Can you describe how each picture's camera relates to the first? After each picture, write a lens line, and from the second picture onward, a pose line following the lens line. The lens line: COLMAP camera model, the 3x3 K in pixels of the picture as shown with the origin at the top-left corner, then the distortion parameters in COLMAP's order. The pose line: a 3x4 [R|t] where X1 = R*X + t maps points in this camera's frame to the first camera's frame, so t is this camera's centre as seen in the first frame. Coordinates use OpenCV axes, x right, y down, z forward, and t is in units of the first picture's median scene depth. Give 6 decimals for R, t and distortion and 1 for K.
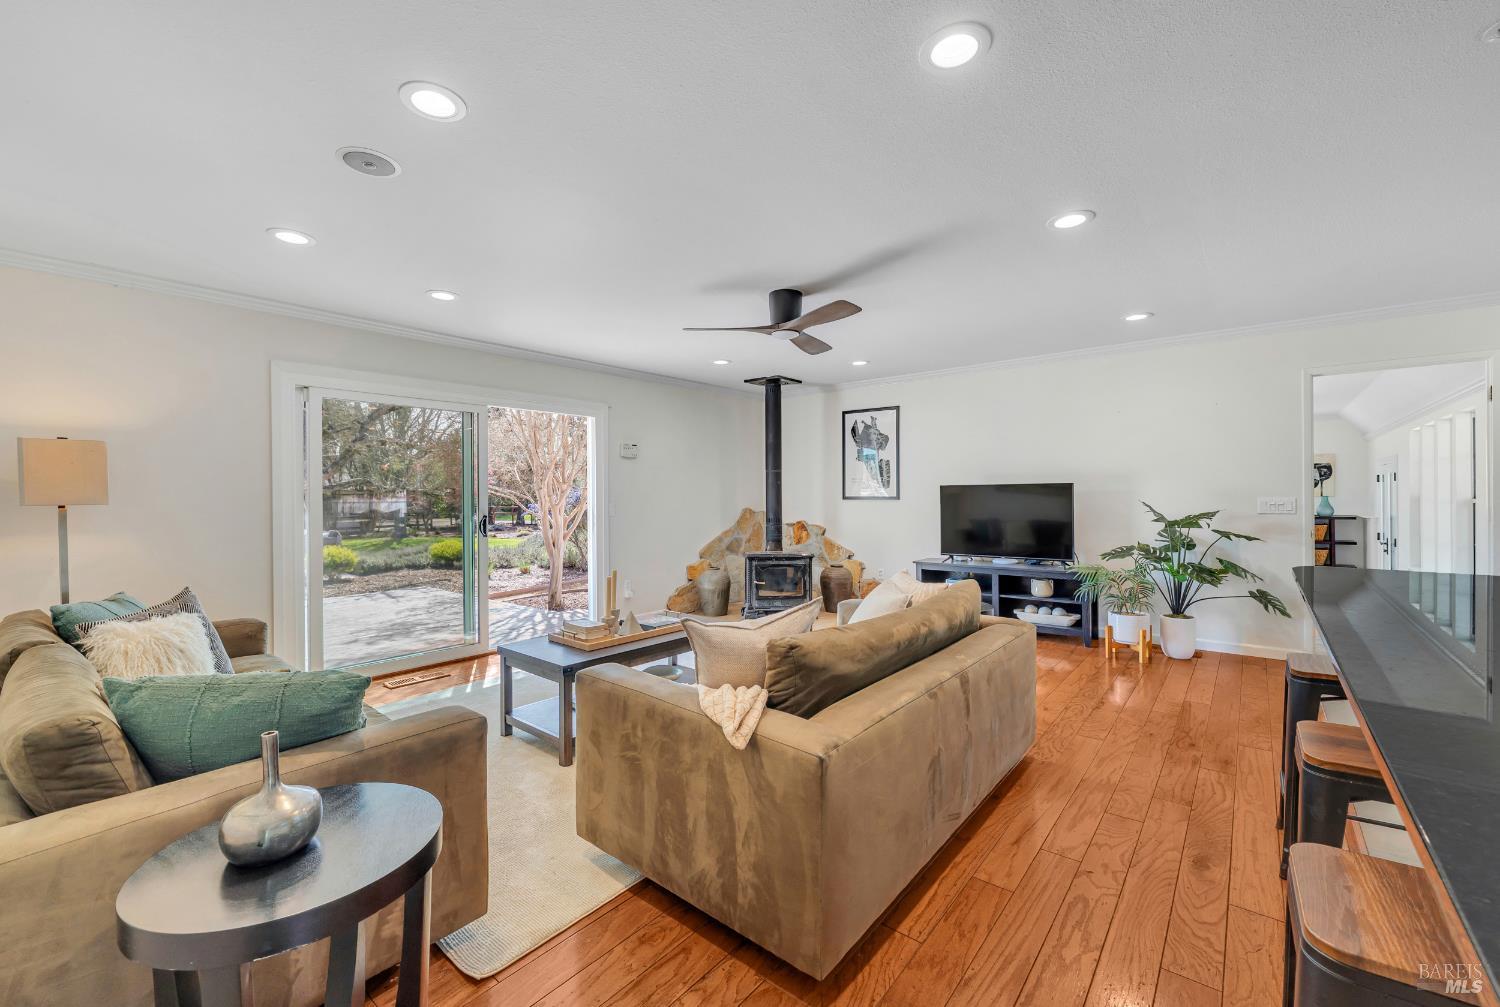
lens RADIAL K [[621.2, 0, 750.5], [0, 621.2, 499.0], [0, 0, 1]] dist [0.002480, 0.000134]
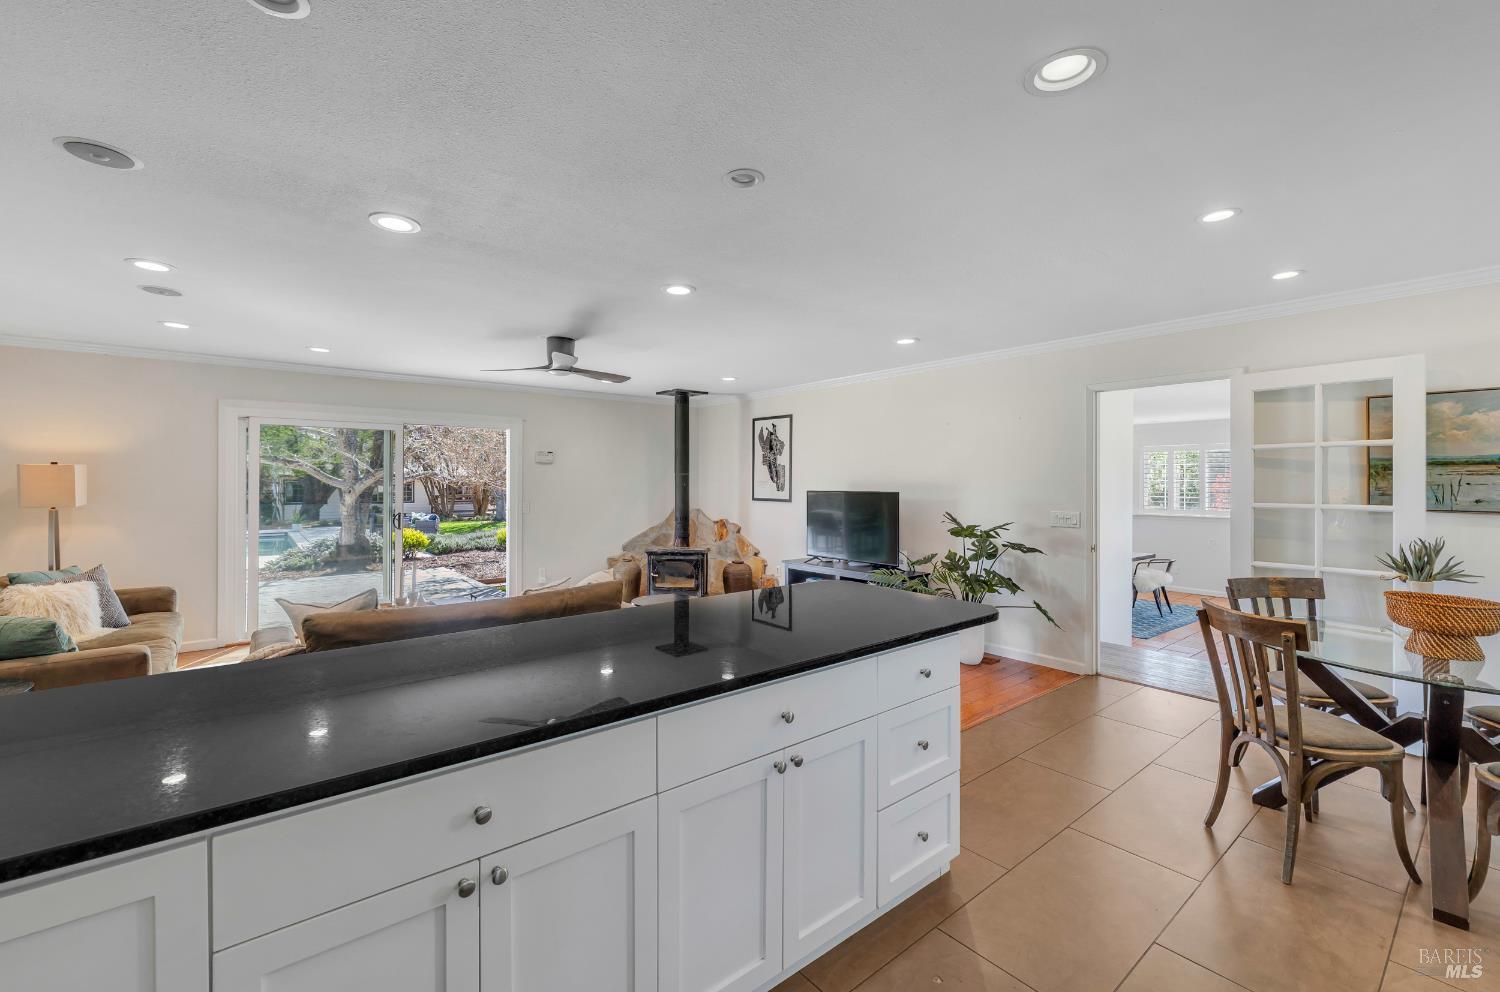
lens RADIAL K [[637.0, 0, 749.1], [0, 637.0, 474.3], [0, 0, 1]] dist [0.000266, 0.000261]
pose [[0.980943, 0.007860, -0.194136, 0.377161], [-0.011297, 0.999798, -0.016603, -0.027506], [0.193966, 0.018480, 0.980834, -0.086688]]
